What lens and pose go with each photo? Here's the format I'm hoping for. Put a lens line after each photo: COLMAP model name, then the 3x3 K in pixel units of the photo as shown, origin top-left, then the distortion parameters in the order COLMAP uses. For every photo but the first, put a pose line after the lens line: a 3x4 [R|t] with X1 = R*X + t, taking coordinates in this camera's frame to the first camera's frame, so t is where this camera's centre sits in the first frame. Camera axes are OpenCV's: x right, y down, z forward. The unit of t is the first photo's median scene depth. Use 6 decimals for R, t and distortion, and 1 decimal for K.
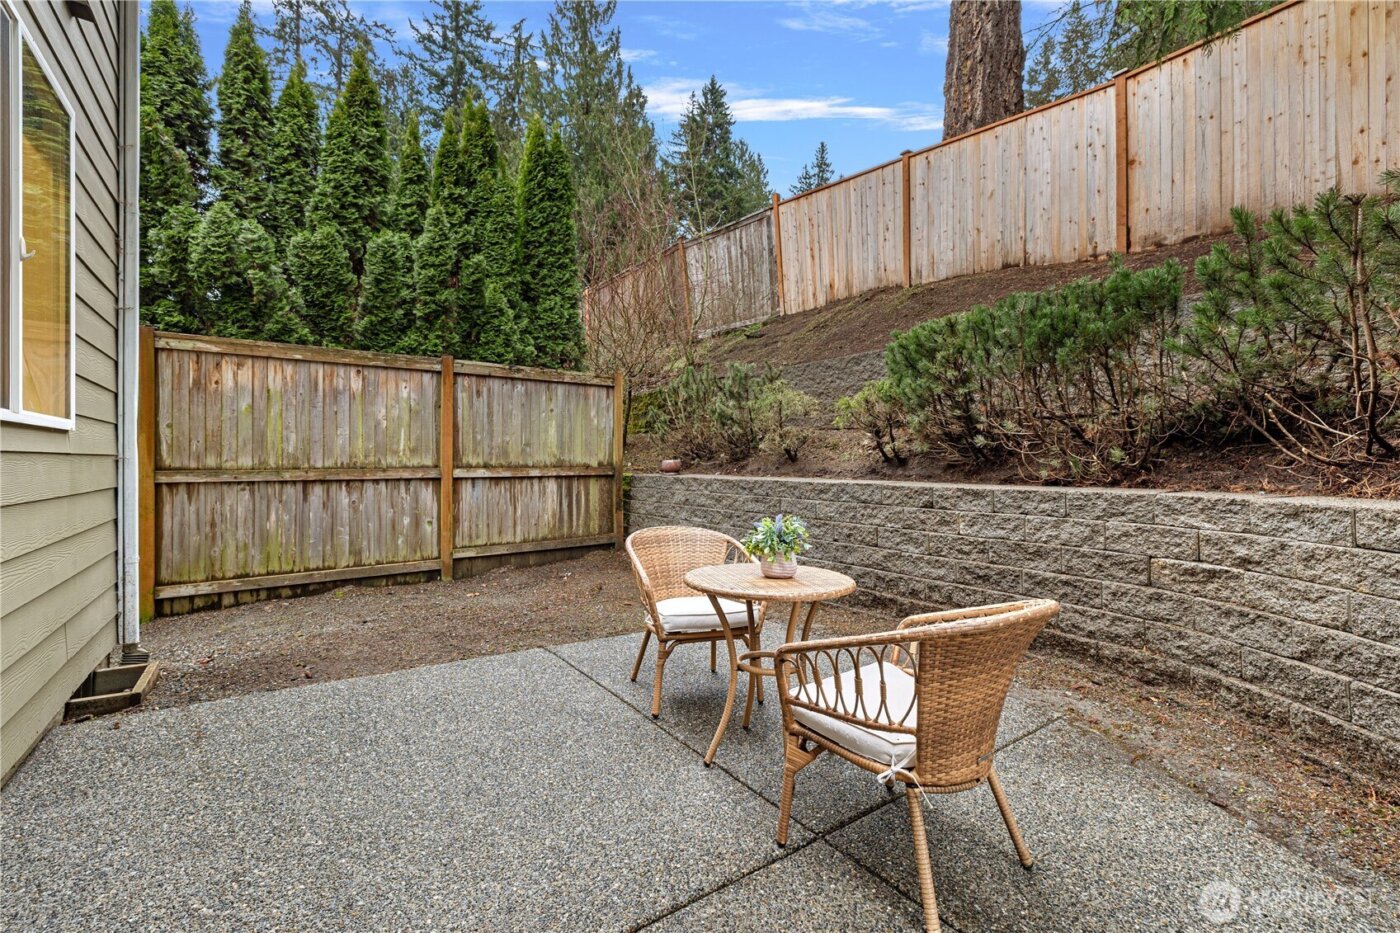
lens RADIAL K [[590.0, 0, 696.8], [0, 590.0, 461.5], [0, 0, 1]] dist [0.000402, -0.000057]
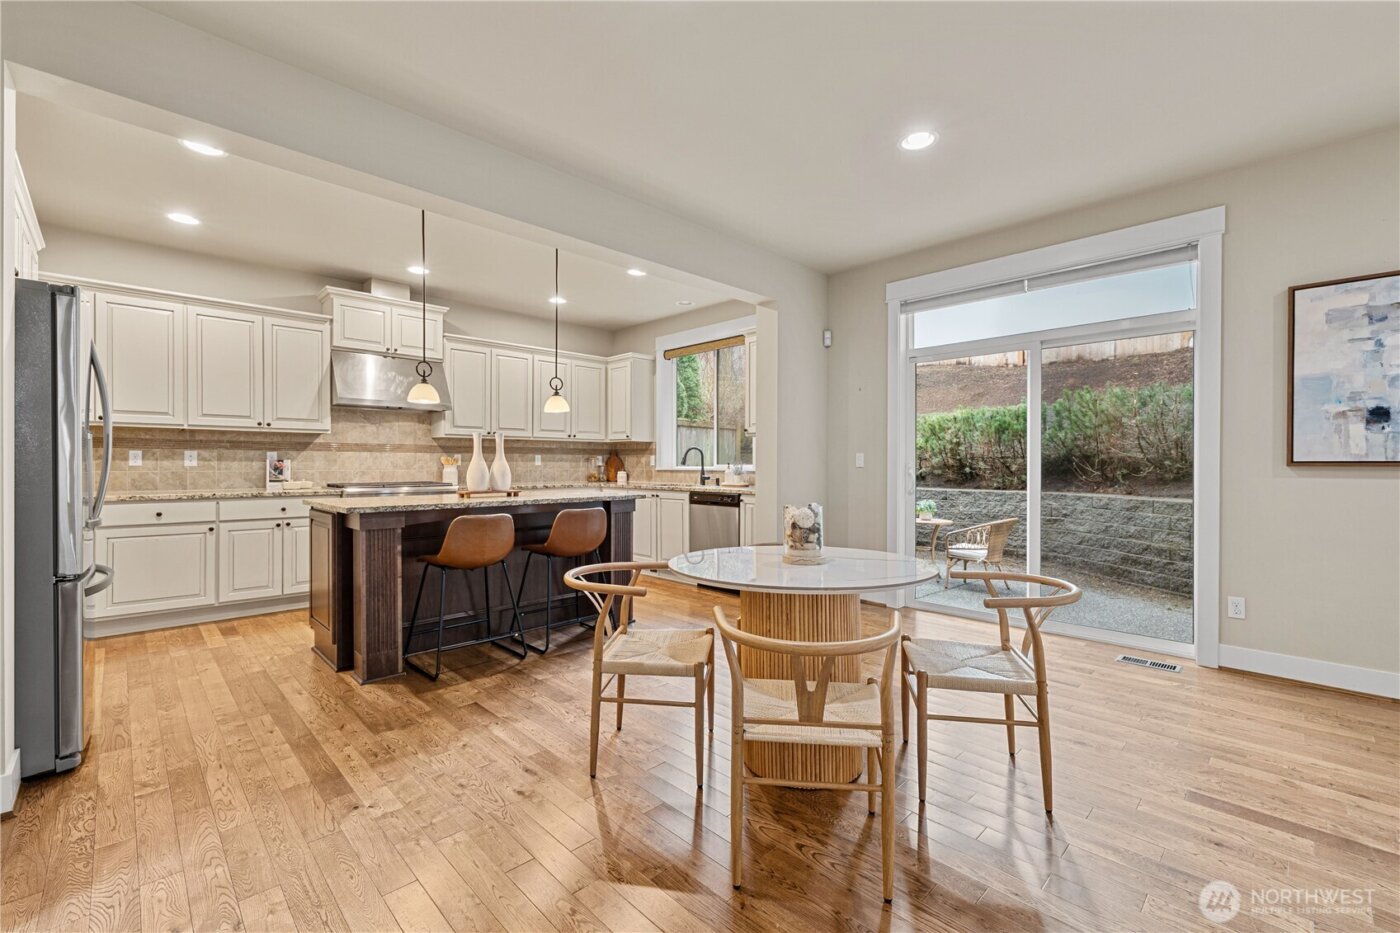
lens RADIAL K [[595.4, 0, 696.4], [0, 595.4, 470.4], [0, 0, 1]] dist [0.001012, 0.000188]
pose [[0.989062, 0.000453, 0.147497, -1.075077], [-0.001852, 0.999955, 0.009353, -0.063853], [-0.147486, -0.009524, 0.989018, -1.346606]]
